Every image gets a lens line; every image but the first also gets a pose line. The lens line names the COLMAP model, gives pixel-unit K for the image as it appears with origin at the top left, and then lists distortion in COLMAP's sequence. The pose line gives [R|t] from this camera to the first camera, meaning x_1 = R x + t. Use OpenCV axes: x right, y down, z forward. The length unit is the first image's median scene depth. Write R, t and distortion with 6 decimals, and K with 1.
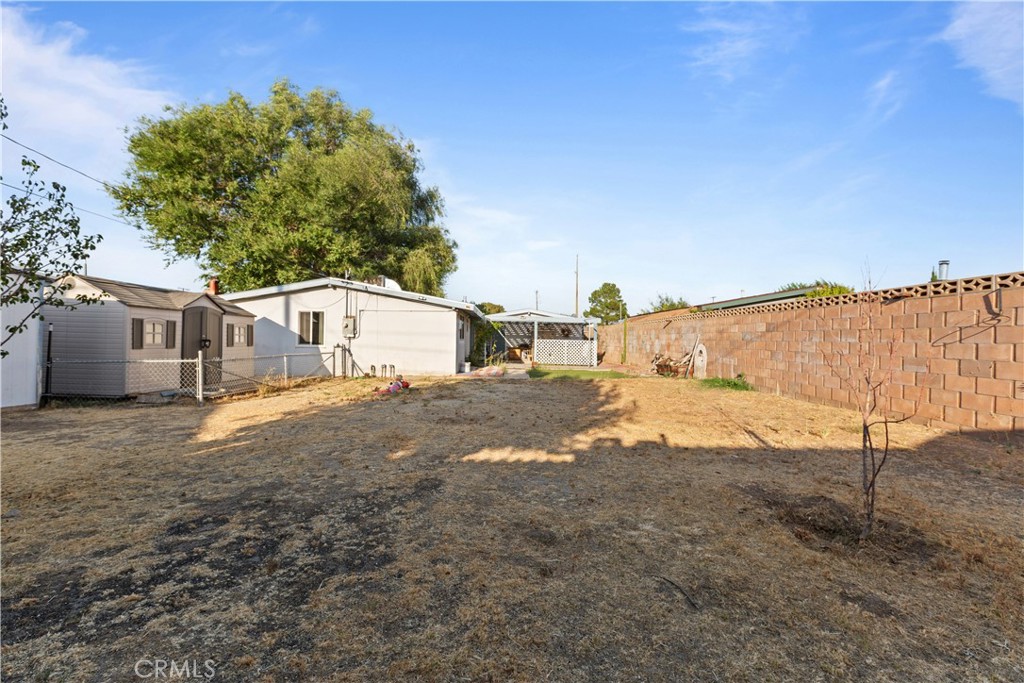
lens RADIAL K [[455.8, 0, 513.2], [0, 455.8, 349.3], [0, 0, 1]] dist [-0.001239, -0.000692]
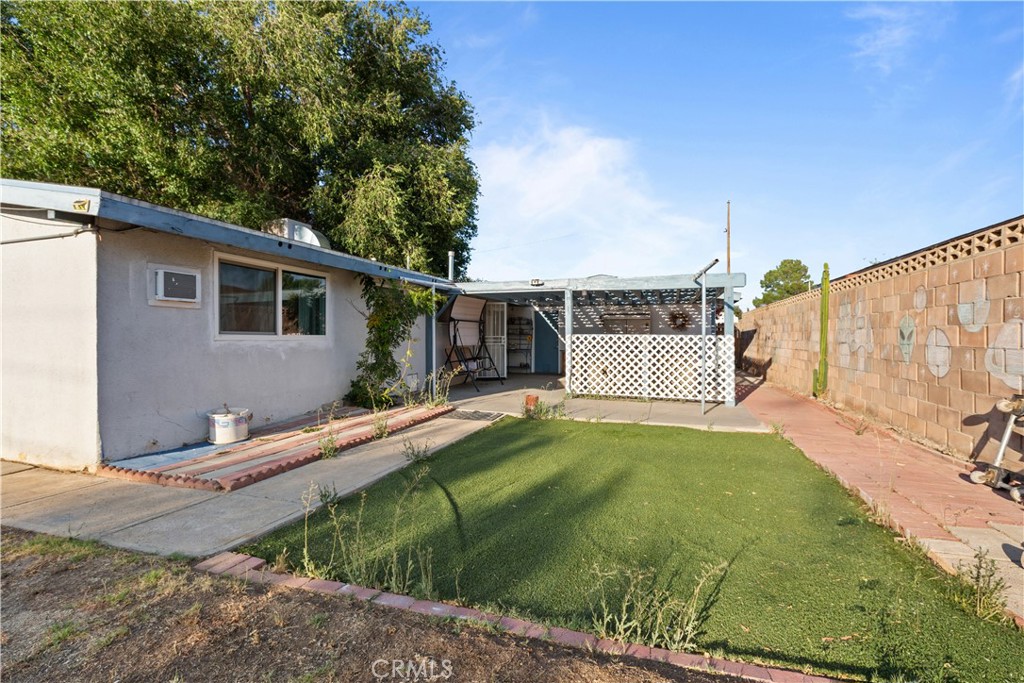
lens RADIAL K [[455.8, 0, 512.4], [0, 455.8, 339.8], [0, 0, 1]] dist [-0.001239, -0.000692]
pose [[0.940188, -0.015522, -0.340302, 0.169289], [0.009028, 0.999746, -0.020661, -0.011186], [0.340536, 0.016353, 0.940089, 0.717948]]
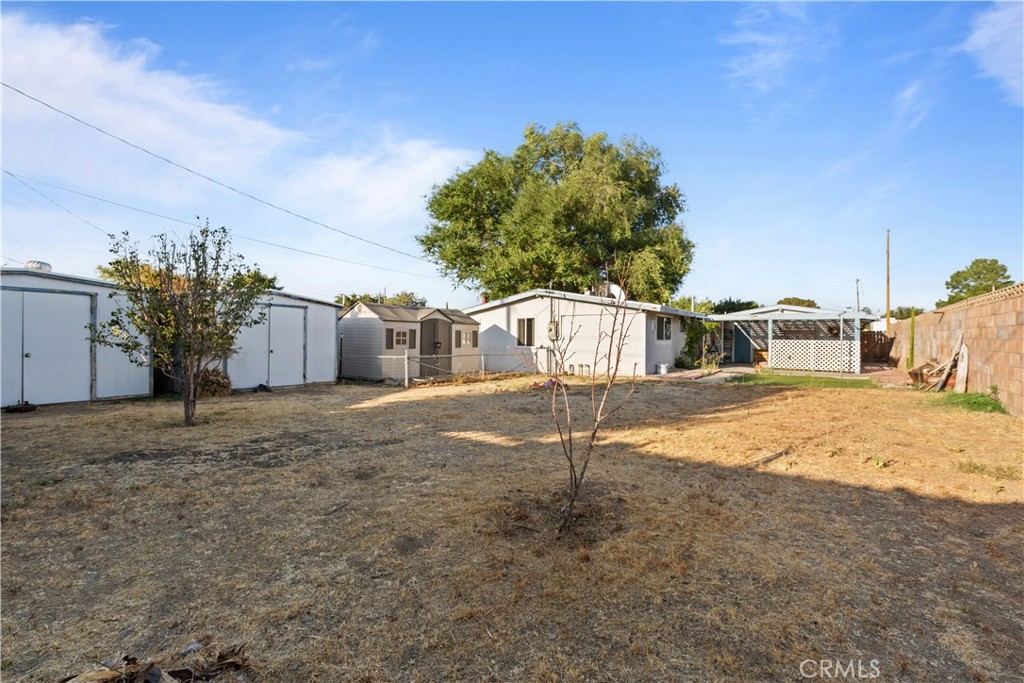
lens RADIAL K [[455.8, 0, 509.3], [0, 455.8, 340.9], [0, 0, 1]] dist [-0.001239, -0.000692]
pose [[0.803025, -0.008199, -0.595890, 0.199867], [-0.005792, 0.999751, -0.021561, 0.001771], [0.595918, 0.020766, 0.802777, 0.013926]]
